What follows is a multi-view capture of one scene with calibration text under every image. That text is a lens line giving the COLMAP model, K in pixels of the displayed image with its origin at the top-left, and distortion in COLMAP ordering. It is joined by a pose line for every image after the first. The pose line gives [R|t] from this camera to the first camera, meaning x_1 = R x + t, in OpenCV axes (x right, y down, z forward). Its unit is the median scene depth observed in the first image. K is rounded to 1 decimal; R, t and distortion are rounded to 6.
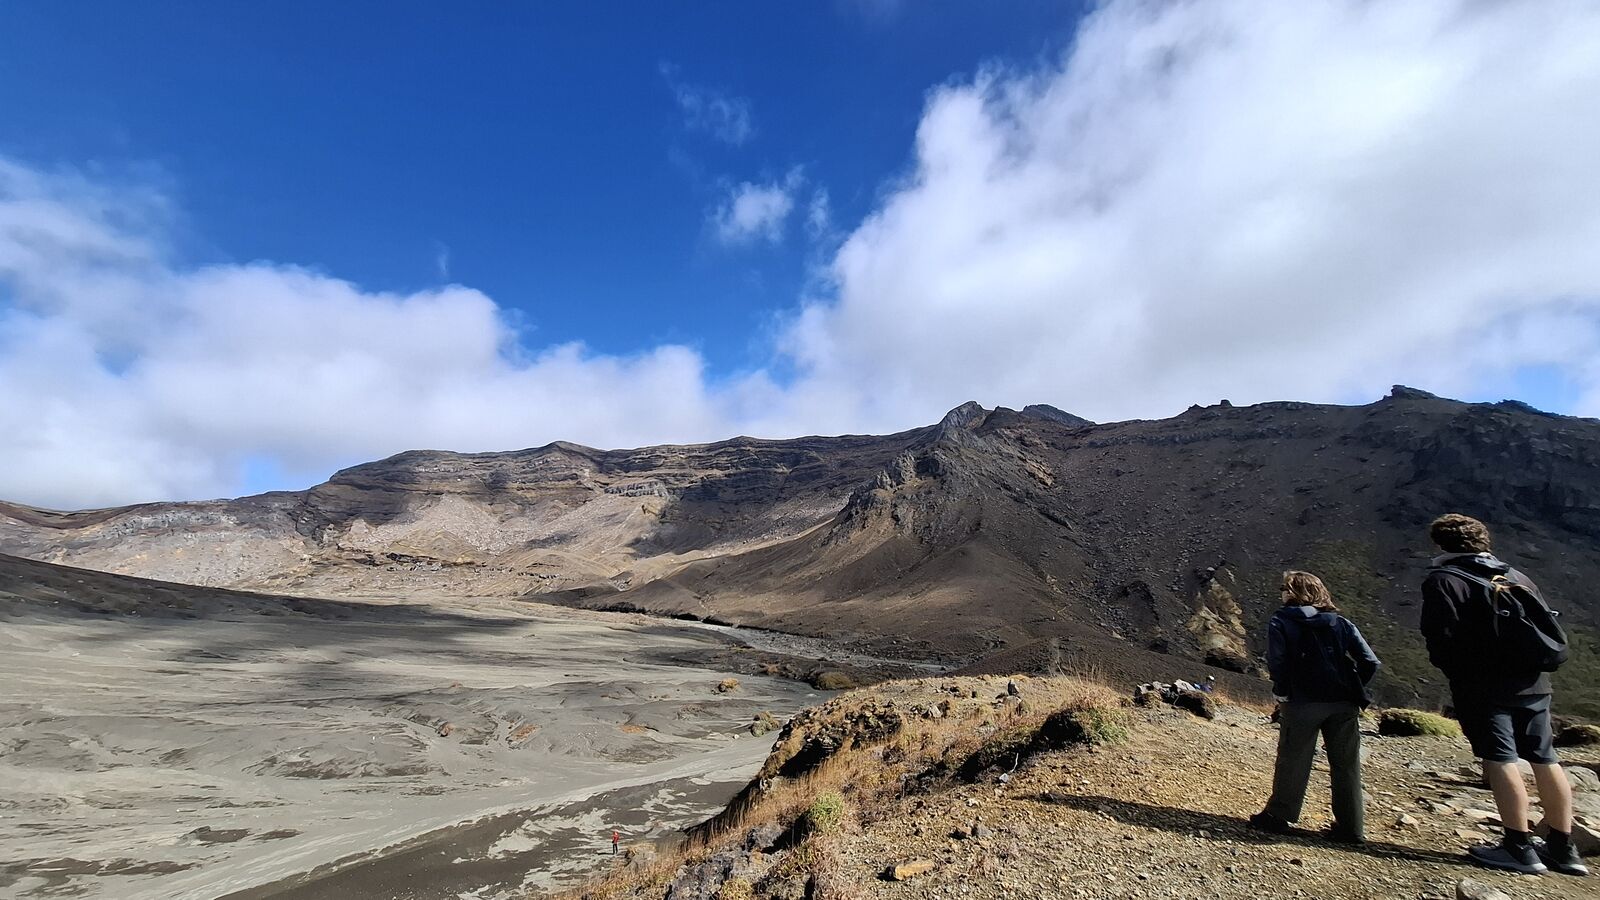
lens RADIAL K [[632.5, 0, 796.1], [0, 632.5, 430.4], [0, 0, 1]] dist [-0.012373, 0.002271]
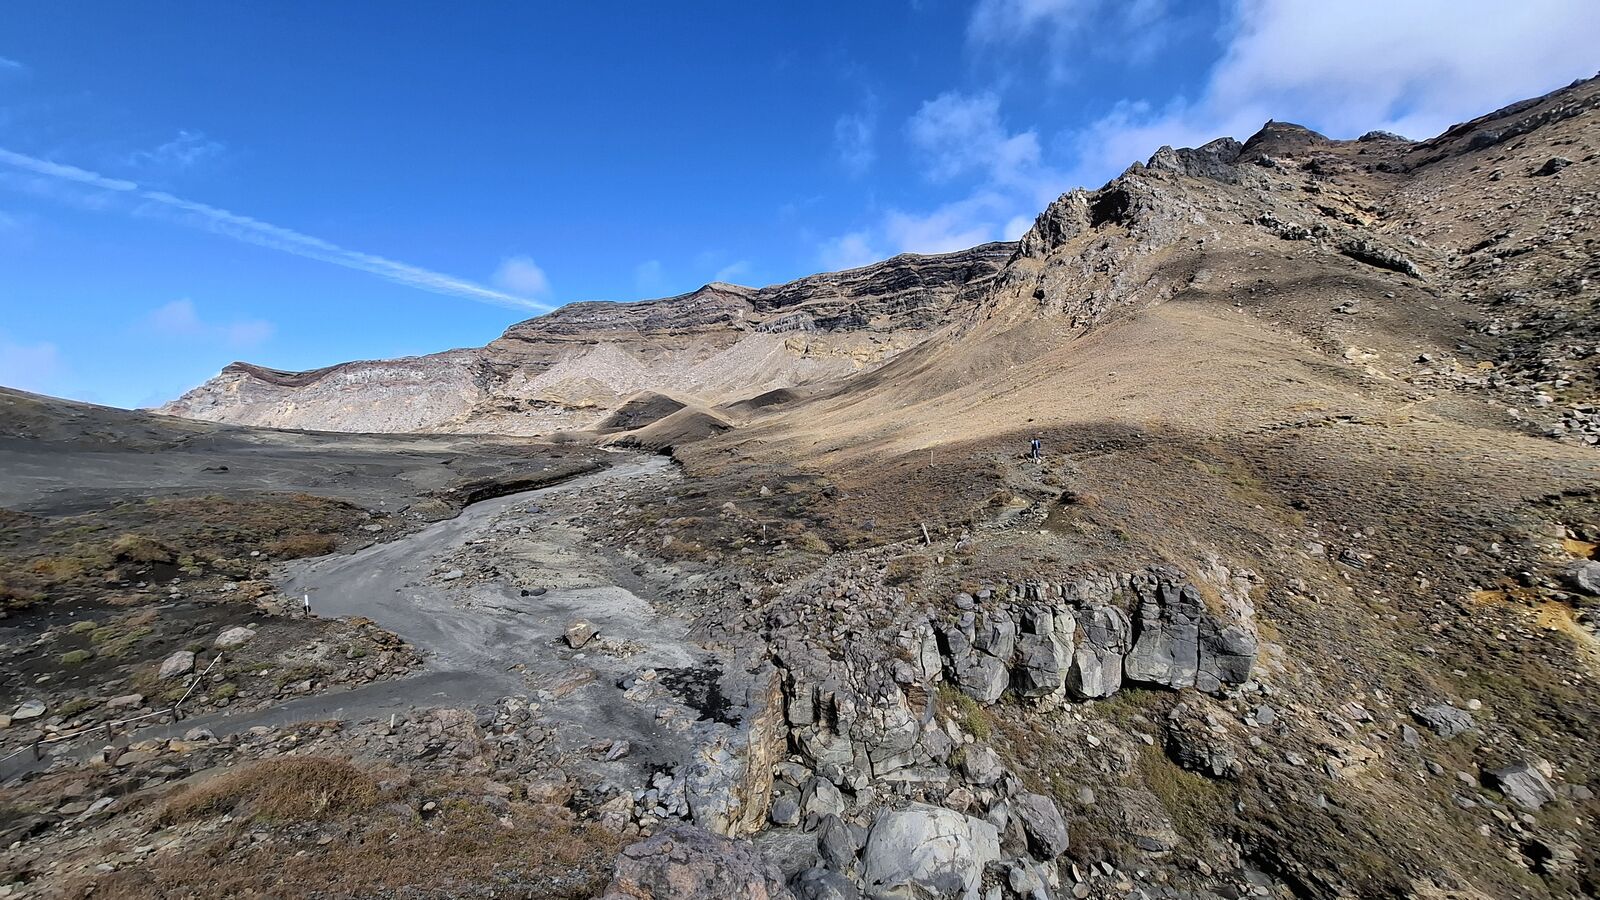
lens RADIAL K [[632.5, 0, 792.5], [0, 632.5, 436.3], [0, 0, 1]] dist [-0.012373, 0.002271]
pose [[0.938310, -0.007843, -0.345707, 0.067409], [0.088120, 0.972160, 0.217119, 0.055532], [0.334379, -0.234188, 0.912878, 0.165167]]
